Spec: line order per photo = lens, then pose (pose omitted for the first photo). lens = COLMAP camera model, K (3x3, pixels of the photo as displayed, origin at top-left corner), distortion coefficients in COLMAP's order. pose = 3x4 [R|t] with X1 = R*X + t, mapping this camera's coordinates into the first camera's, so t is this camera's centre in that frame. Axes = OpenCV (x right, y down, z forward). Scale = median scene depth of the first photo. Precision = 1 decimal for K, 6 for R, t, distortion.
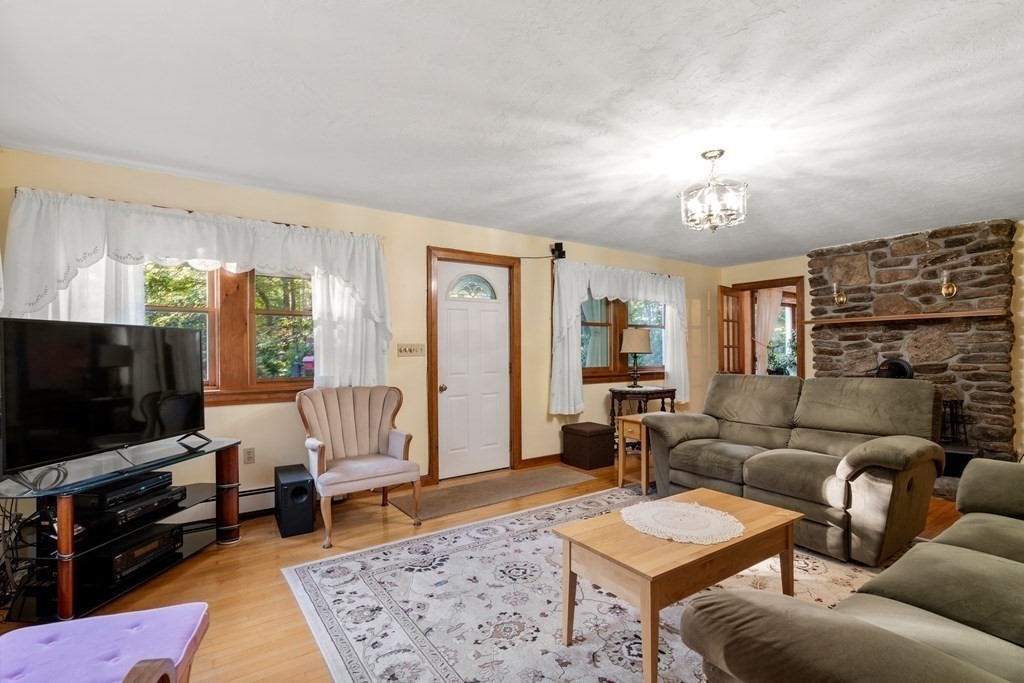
lens RADIAL K [[473.8, 0, 517.8], [0, 473.8, 344.6], [0, 0, 1]] dist [-0.003251, 0.001614]
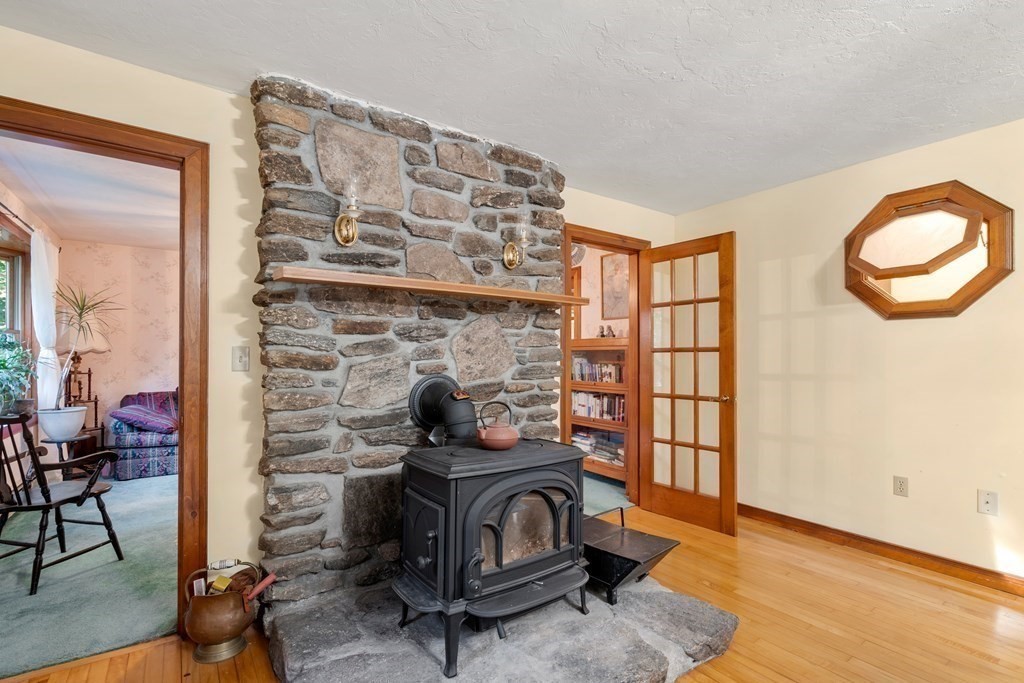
lens RADIAL K [[473.8, 0, 519.5], [0, 473.8, 358.1], [0, 0, 1]] dist [-0.003251, 0.001614]
pose [[-0.008063, 0.006598, 0.999946, 0.300943], [-0.016255, 0.999845, -0.006729, 0.014276], [-0.999835, -0.016309, -0.007954, 0.919065]]
